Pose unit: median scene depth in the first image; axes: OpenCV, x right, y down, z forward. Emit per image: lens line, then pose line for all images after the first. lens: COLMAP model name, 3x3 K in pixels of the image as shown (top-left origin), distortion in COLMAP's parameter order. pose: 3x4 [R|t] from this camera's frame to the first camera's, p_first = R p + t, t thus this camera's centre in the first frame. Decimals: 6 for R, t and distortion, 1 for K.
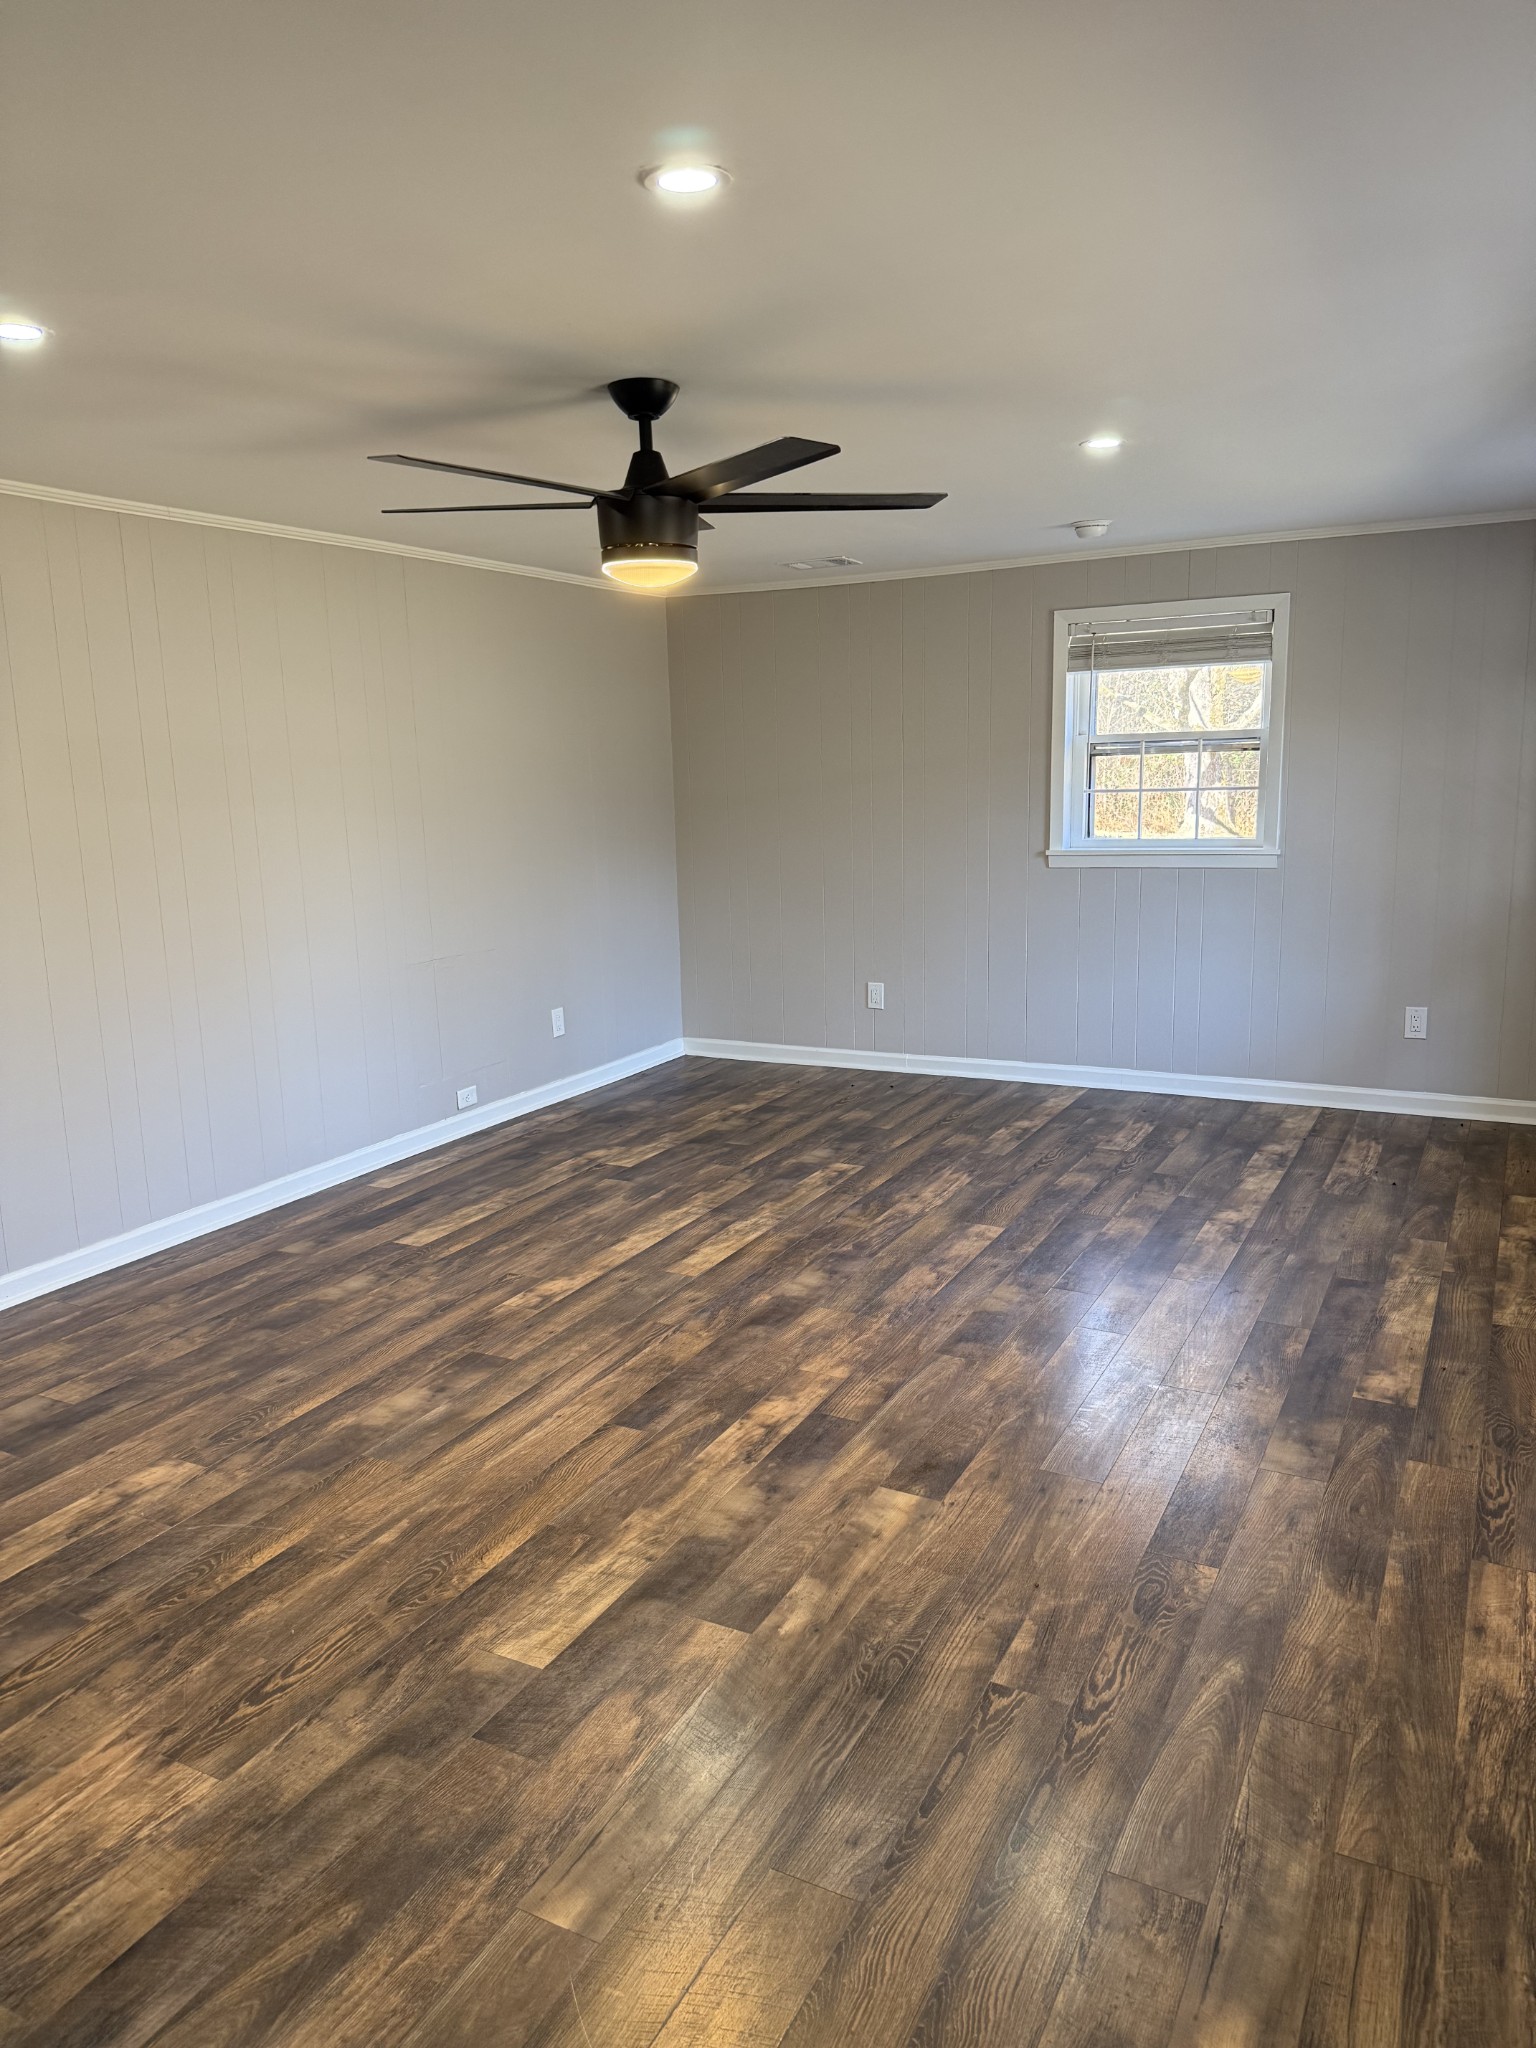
lens RADIAL K [[1471.1, 0, 855.6], [0, 1471.1, 996.6], [0, 0, 1]] dist [0.101654, -0.152197]
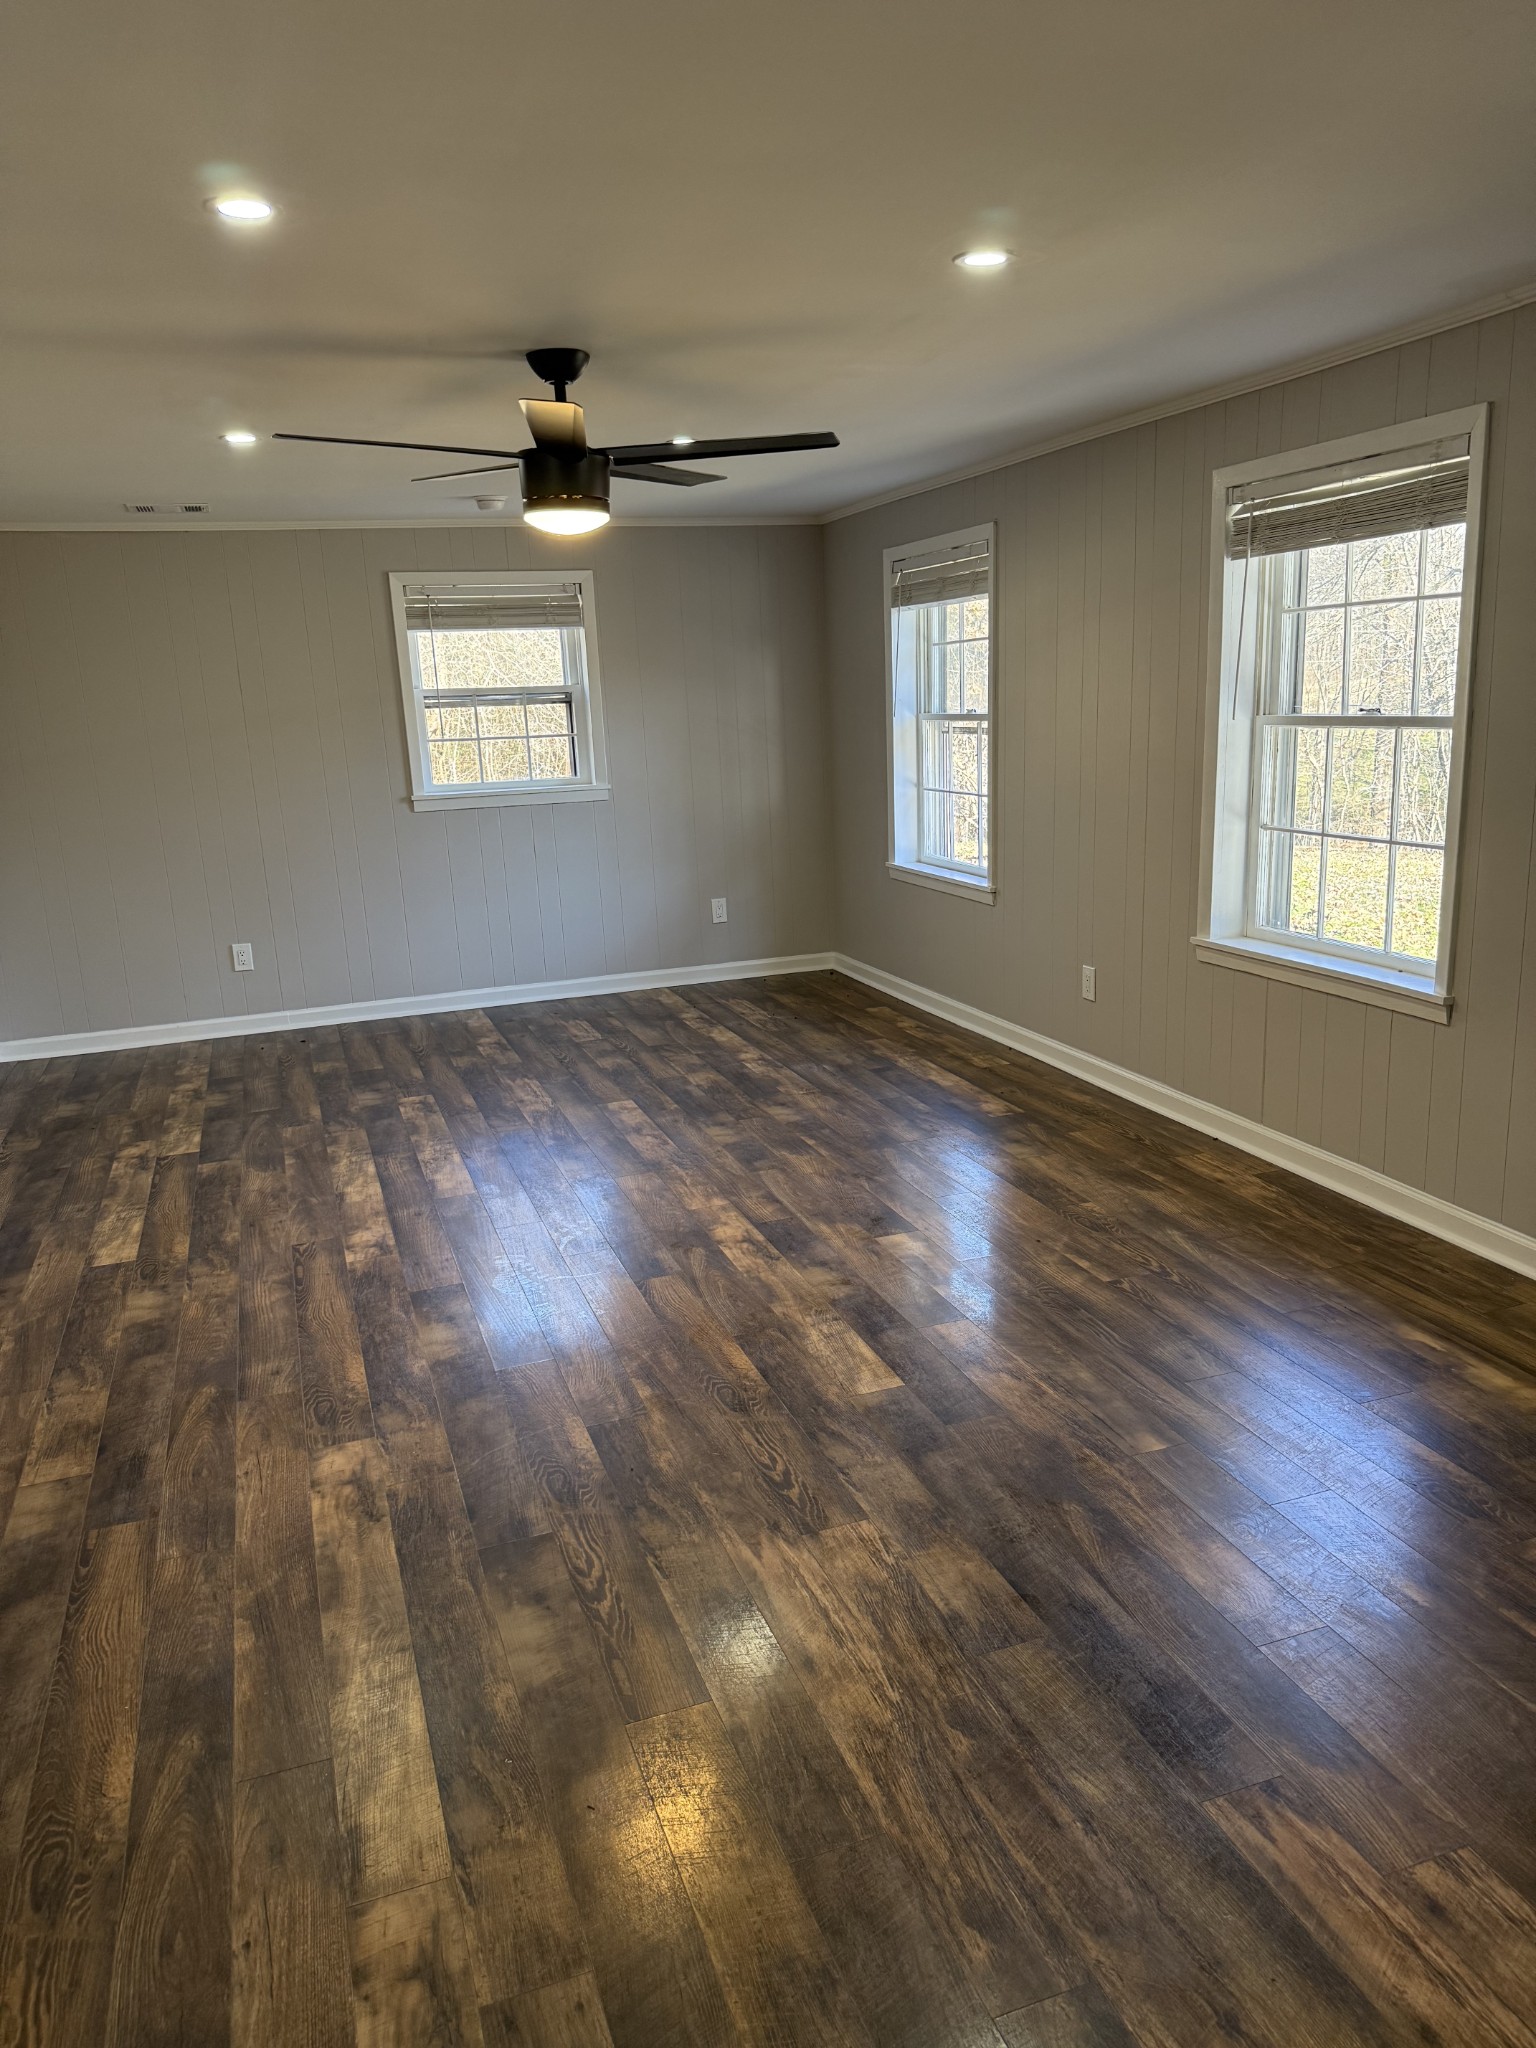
lens RADIAL K [[1436.7, 0, 768.0], [0, 1436.7, 1024.0], [0, 0, 1]] dist [0.163640, -0.342416]
pose [[0.672104, -0.171240, 0.720384, -0.698490], [0.147670, 0.984346, 0.096211, 0.000216], [-0.725582, 0.041715, 0.686870, 0.123578]]
